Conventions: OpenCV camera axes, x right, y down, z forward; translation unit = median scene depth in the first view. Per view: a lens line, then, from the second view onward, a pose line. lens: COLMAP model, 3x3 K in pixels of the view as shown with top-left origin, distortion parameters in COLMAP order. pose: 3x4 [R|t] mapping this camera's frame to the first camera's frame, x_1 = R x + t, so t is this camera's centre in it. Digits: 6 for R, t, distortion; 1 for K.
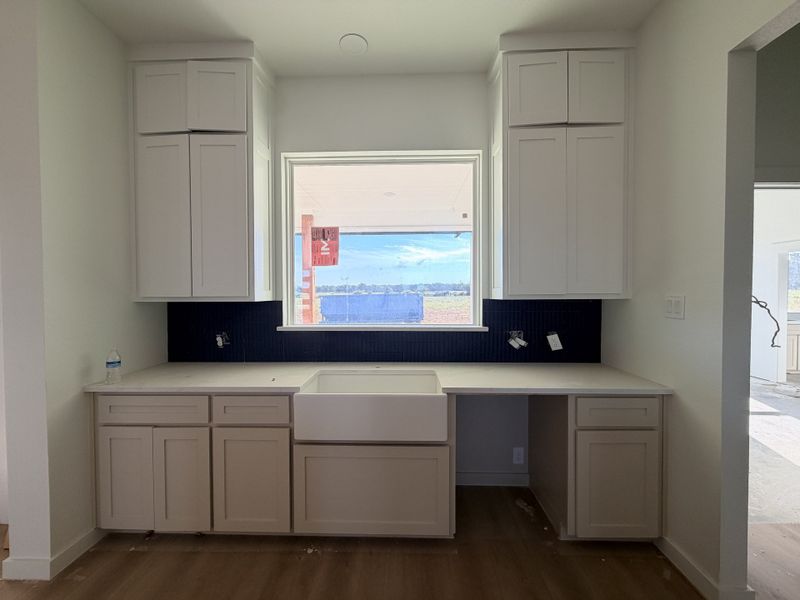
lens RADIAL K [[324.5, 0, 398.9], [0, 324.5, 300.1], [0, 0, 1]] dist [-0.003496, -0.000186]
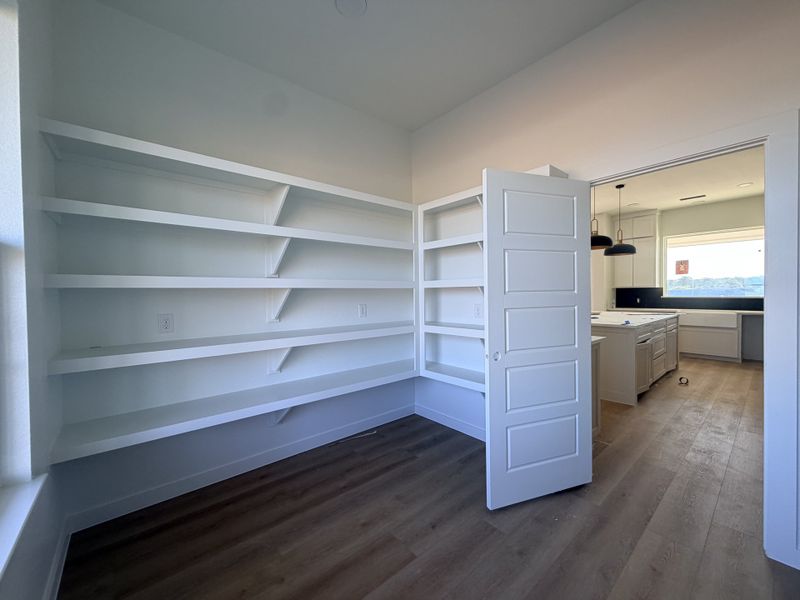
lens RADIAL K [[324.5, 0, 399.1], [0, 324.5, 295.8], [0, 0, 1]] dist [-0.003496, -0.000186]
pose [[0.671648, 0.013538, -0.740747, 0.190714], [-0.015273, 0.999874, 0.004426, 0.097438], [0.740713, 0.008340, 0.671770, -2.619055]]
